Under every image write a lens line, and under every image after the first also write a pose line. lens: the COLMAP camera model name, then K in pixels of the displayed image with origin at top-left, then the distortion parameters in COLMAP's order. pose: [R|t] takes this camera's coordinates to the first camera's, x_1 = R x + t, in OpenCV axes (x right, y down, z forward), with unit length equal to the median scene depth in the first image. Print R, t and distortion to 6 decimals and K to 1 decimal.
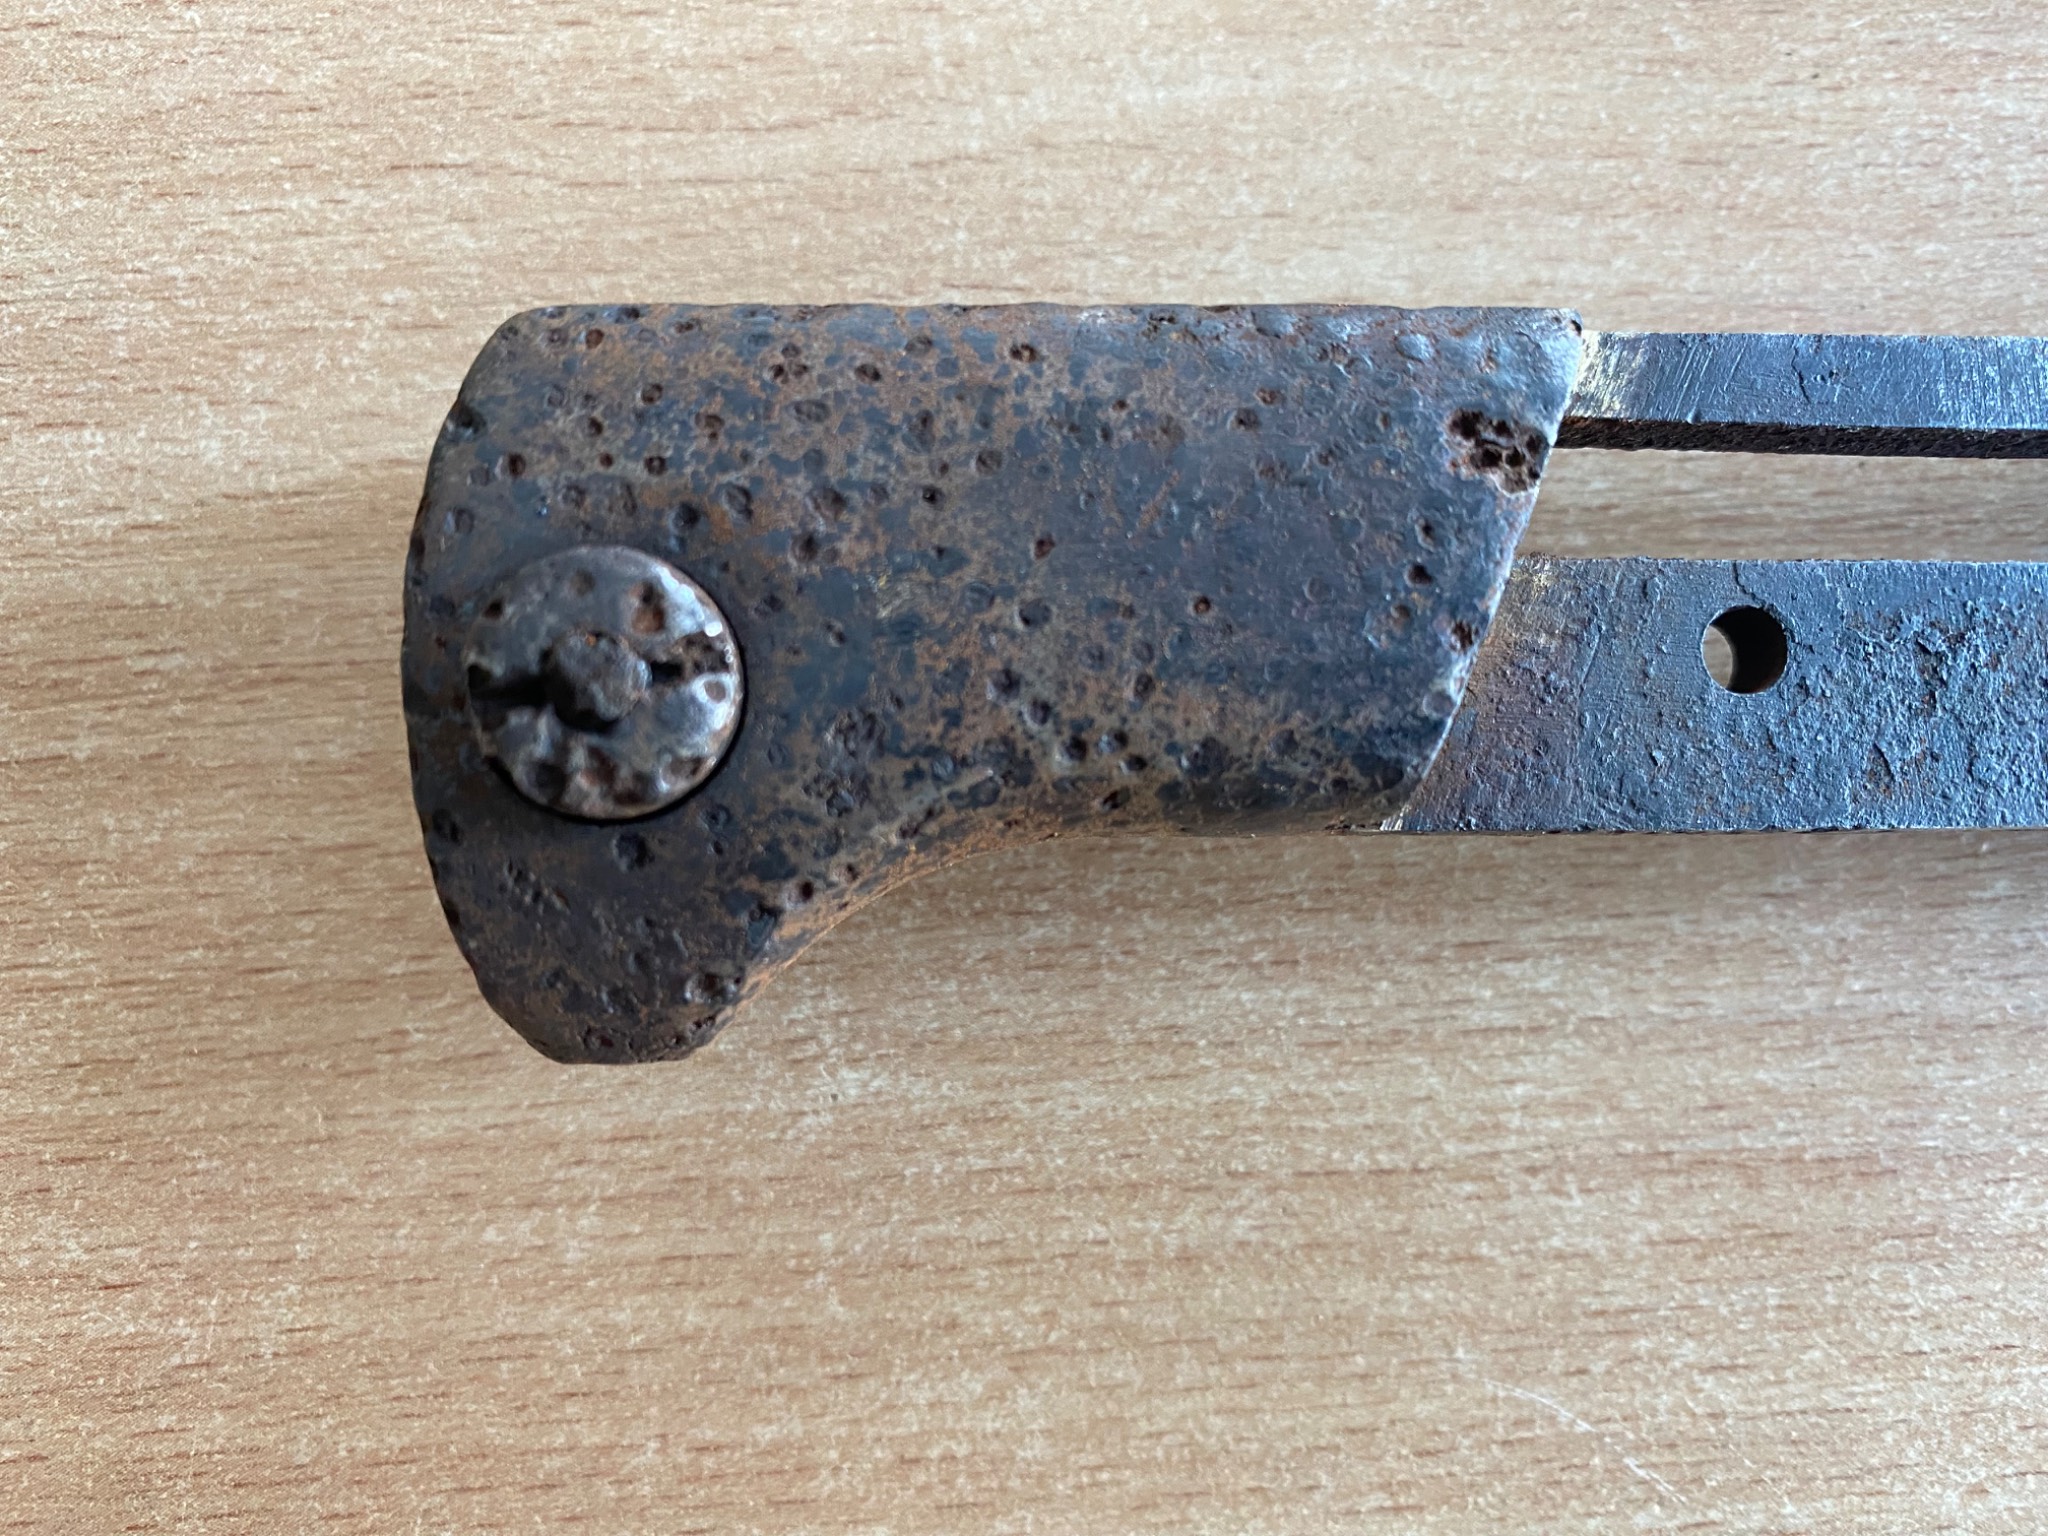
lens RADIAL K [[1672.6, 0, 1036.0], [0, 1672.6, 768.3], [0, 0, 1]] dist [-0.058501, 0.036380]
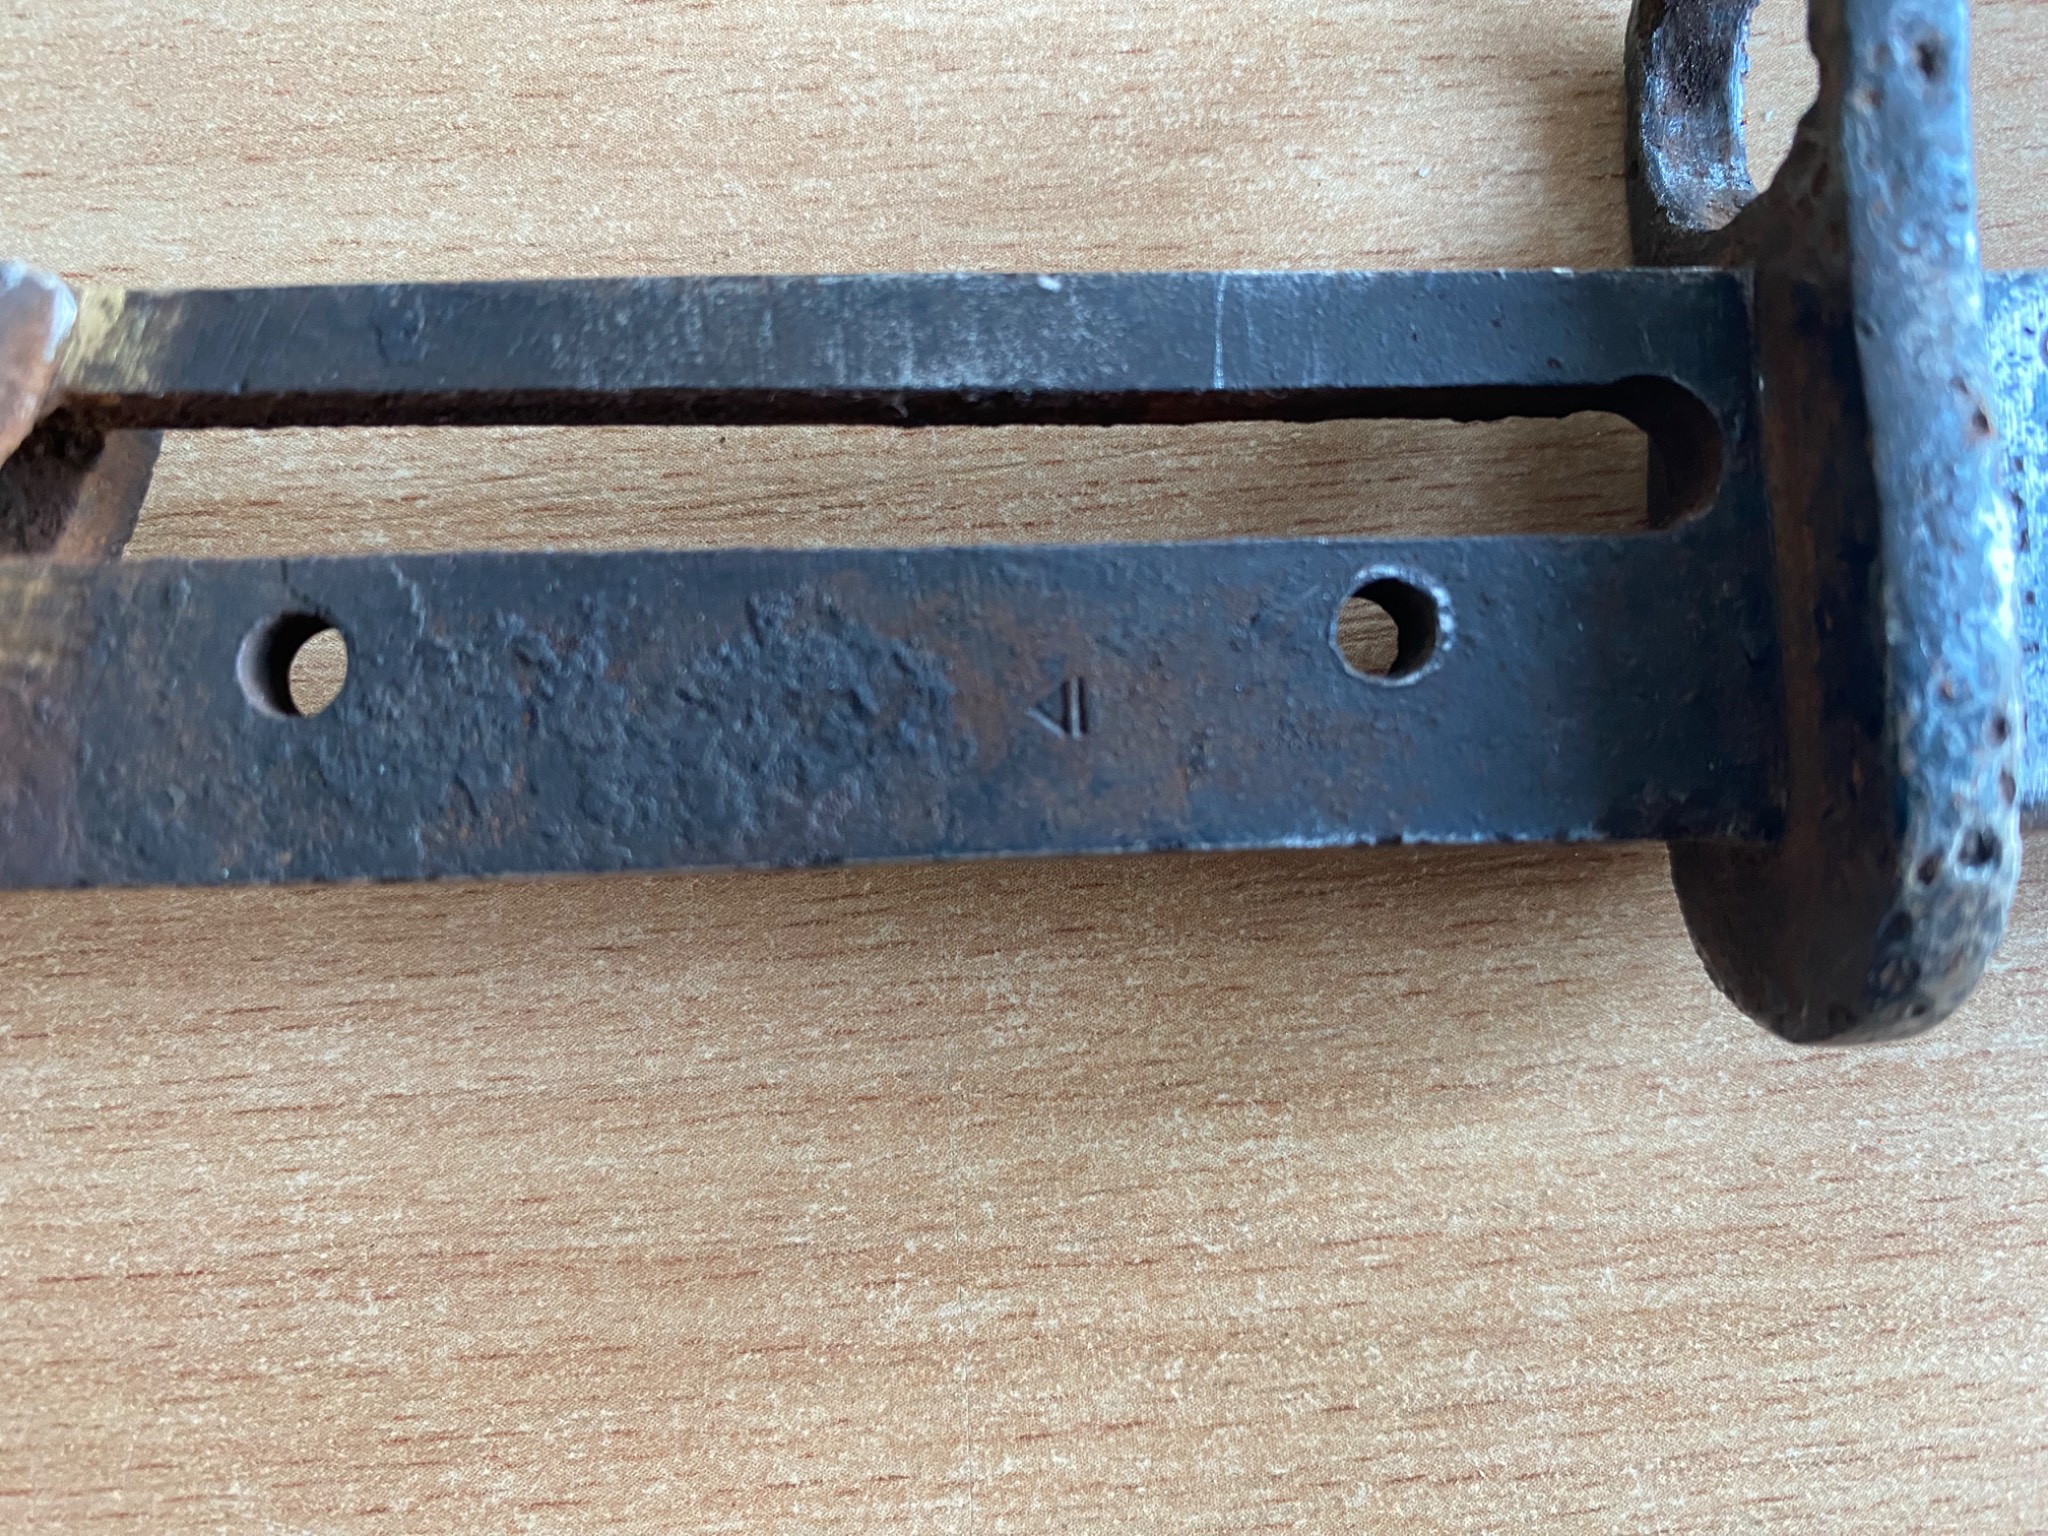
lens RADIAL K [[1672.6, 0, 1032.7], [0, 1672.6, 765.8], [0, 0, 1]] dist [-0.058501, 0.036380]
pose [[0.999776, -0.019920, 0.007204, 0.664053], [0.019977, 0.999768, -0.008011, -0.005682], [-0.007043, 0.008153, 0.999942, 0.142844]]
